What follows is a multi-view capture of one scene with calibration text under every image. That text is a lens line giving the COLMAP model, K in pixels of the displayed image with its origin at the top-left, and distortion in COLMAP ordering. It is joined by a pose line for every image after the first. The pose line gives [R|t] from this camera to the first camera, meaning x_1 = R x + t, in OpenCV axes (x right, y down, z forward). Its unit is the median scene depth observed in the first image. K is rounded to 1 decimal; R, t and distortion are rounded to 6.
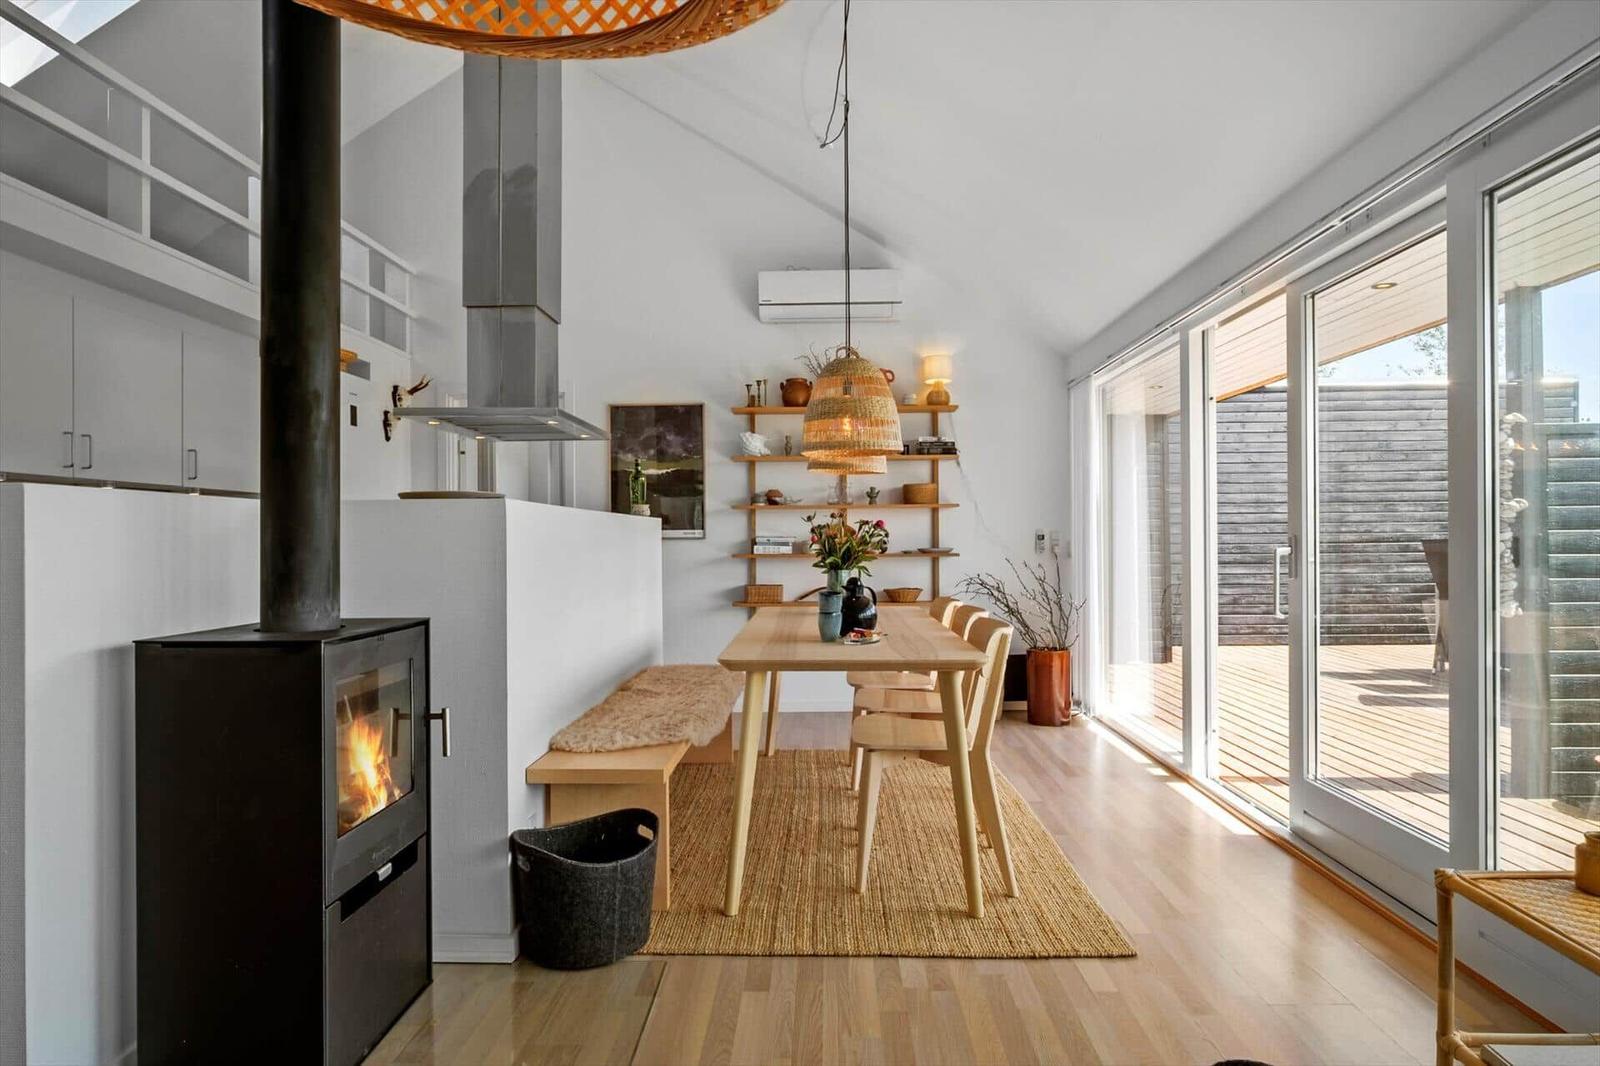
lens RADIAL K [[938.9, 0, 770.3], [0, 938.9, 539.7], [0, 0, 1]] dist [-0.005334, 0.003356]
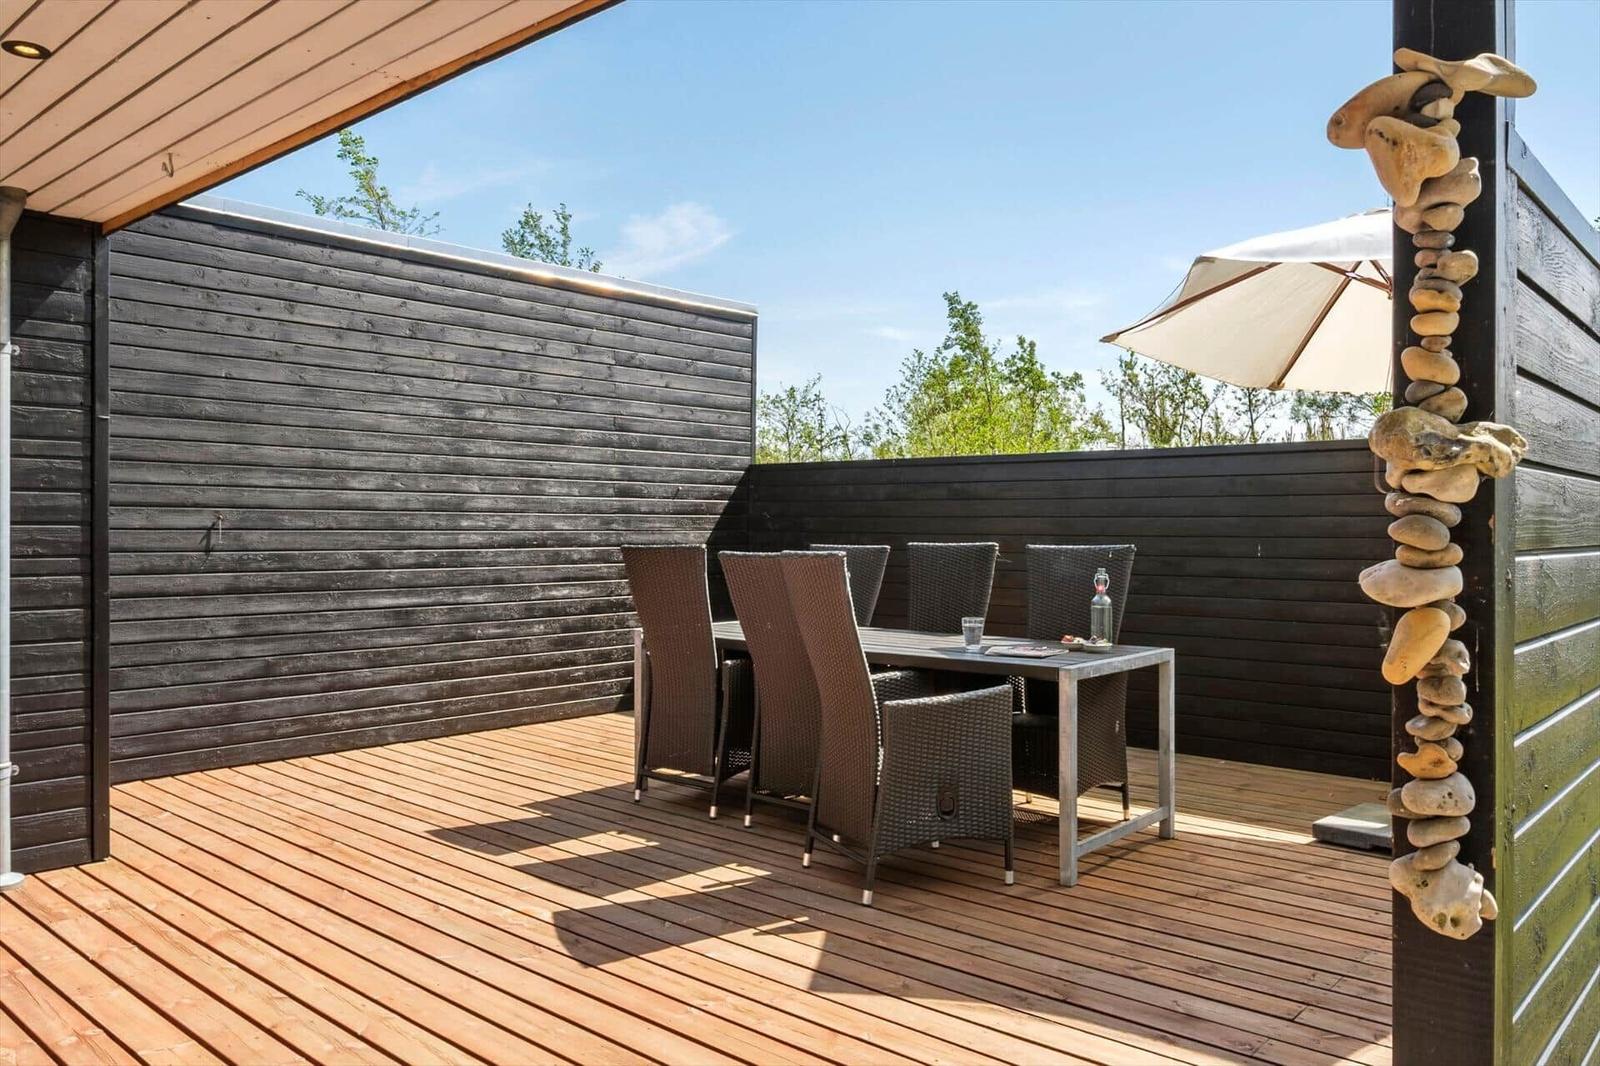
lens RADIAL K [[1220.6, 0, 842.9], [0, 1220.6, 518.4], [0, 0, 1]] dist [-0.025120, 0.005393]
pose [[0.621792, 0.017553, 0.782986, 0.191363], [-0.008644, 0.999842, -0.015550, -0.004915], [-0.783135, 0.002901, 0.621845, 0.383933]]
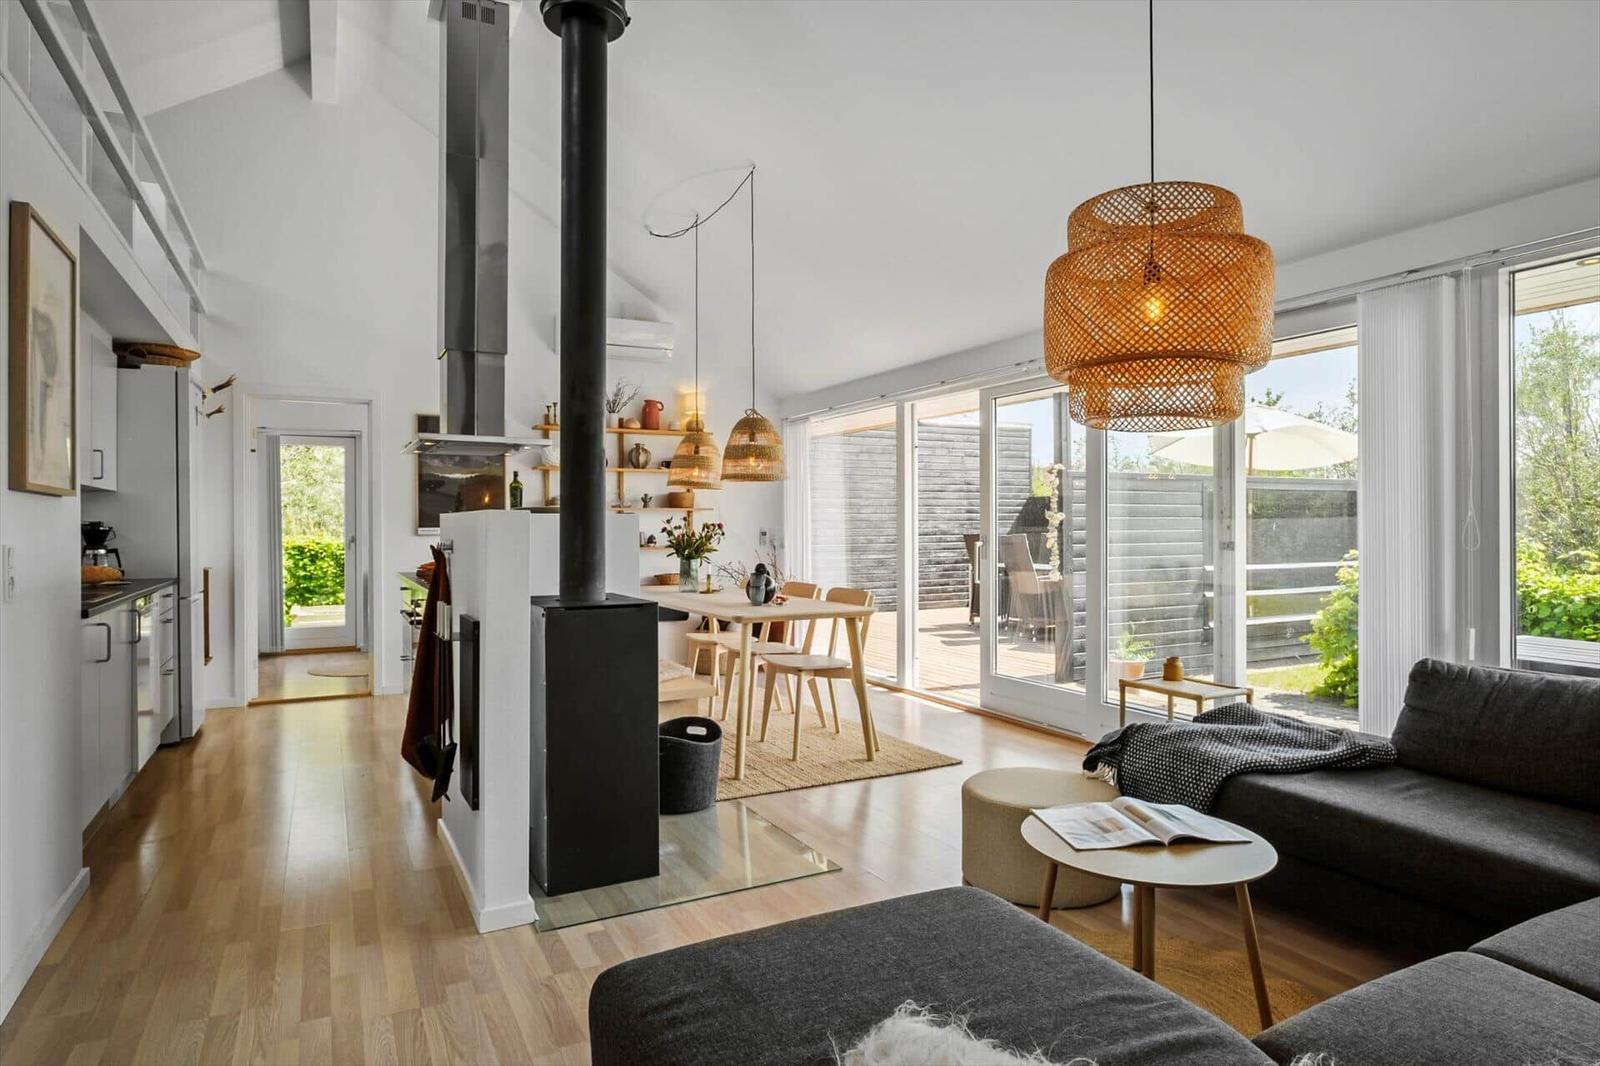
lens RADIAL K [[938.9, 0, 790.0], [0, 938.9, 525.7], [0, 0, 1]] dist [-0.005334, 0.003356]
pose [[0.872638, 0.003949, 0.488352, -0.201377], [-0.001555, 0.999985, -0.005309, -0.004137], [-0.488365, 0.003873, 0.872631, -0.112541]]
